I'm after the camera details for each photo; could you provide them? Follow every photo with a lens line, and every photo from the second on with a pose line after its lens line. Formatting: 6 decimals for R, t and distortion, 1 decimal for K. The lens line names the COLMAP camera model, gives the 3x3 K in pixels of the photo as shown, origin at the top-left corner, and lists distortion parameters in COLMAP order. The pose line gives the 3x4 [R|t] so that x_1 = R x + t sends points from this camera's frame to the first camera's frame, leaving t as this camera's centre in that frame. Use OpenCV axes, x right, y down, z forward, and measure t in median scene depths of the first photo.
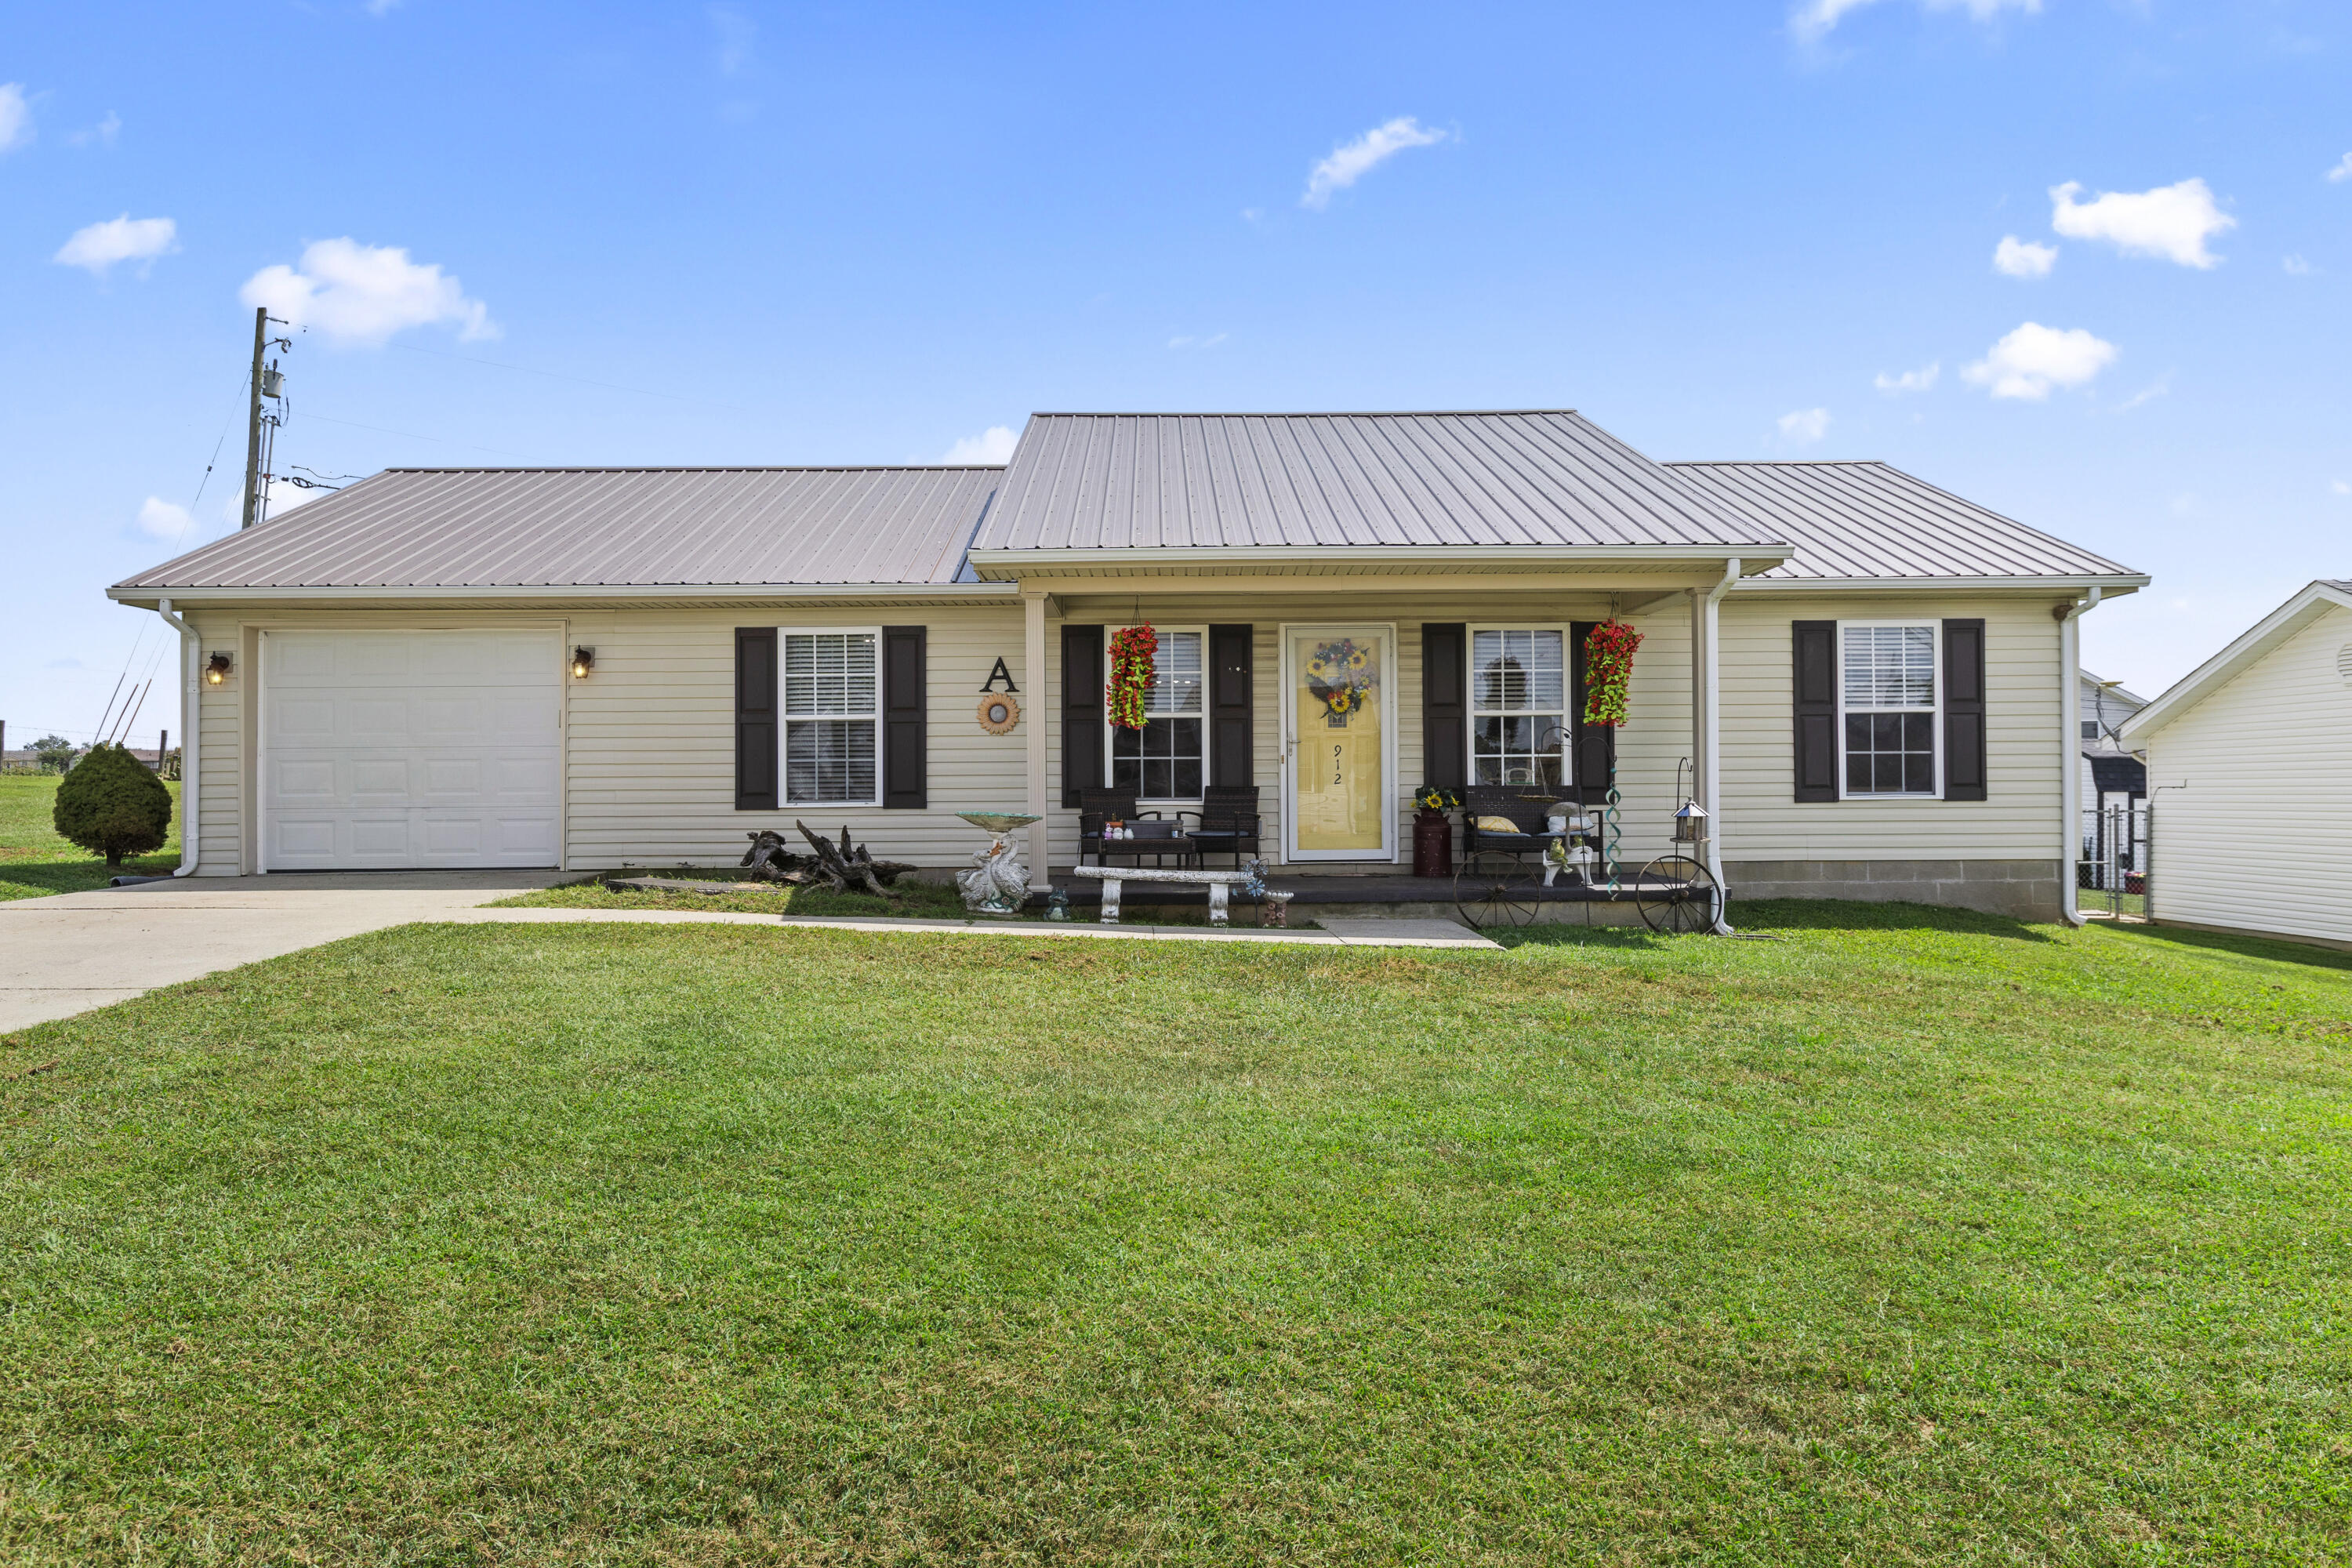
lens RADIAL K [[1641.6, 0, 1180.2], [0, 1641.6, 782.9], [0, 0, 1]] dist [-0.001157, -0.001229]
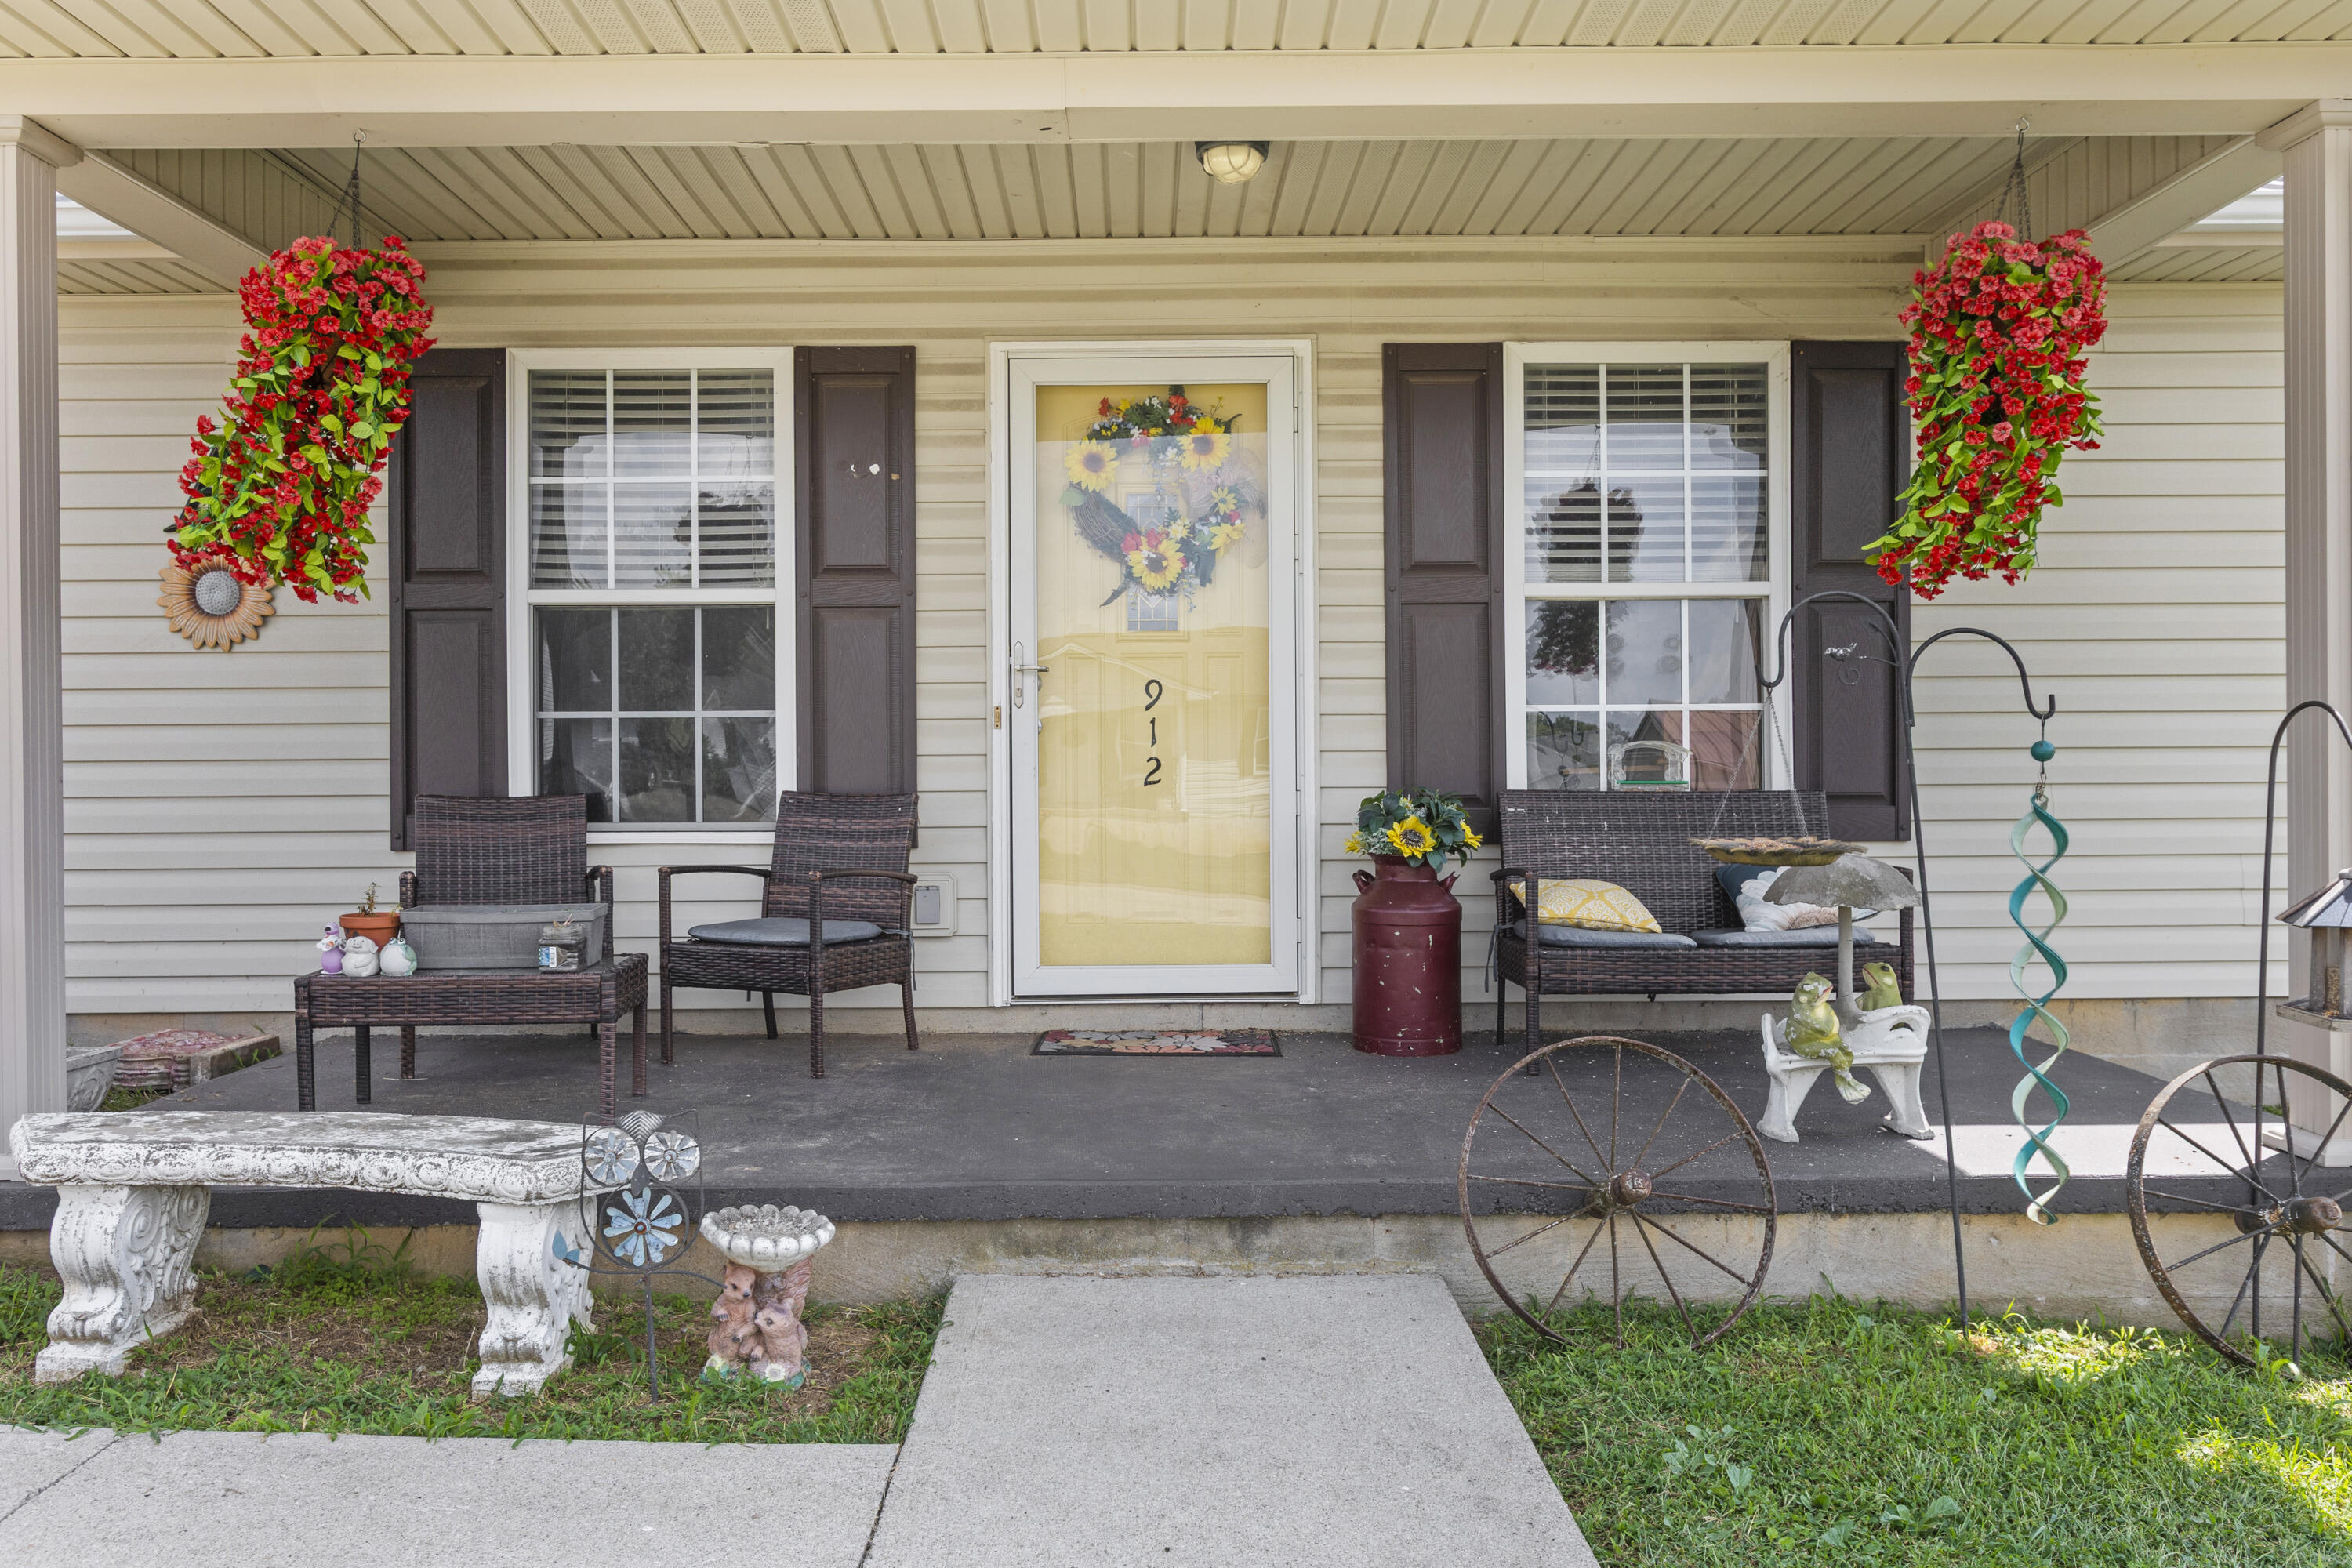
lens RADIAL K [[1811.7, 0, 1169.1], [0, 1811.7, 784.9], [0, 0, 1]] dist [-0.002538, 0.001805]
pose [[0.999979, -0.000458, -0.006454, 0.103064], [0.000545, 0.999908, 0.013541, -0.004797], [0.006447, -0.013545, 0.999887, 0.599273]]
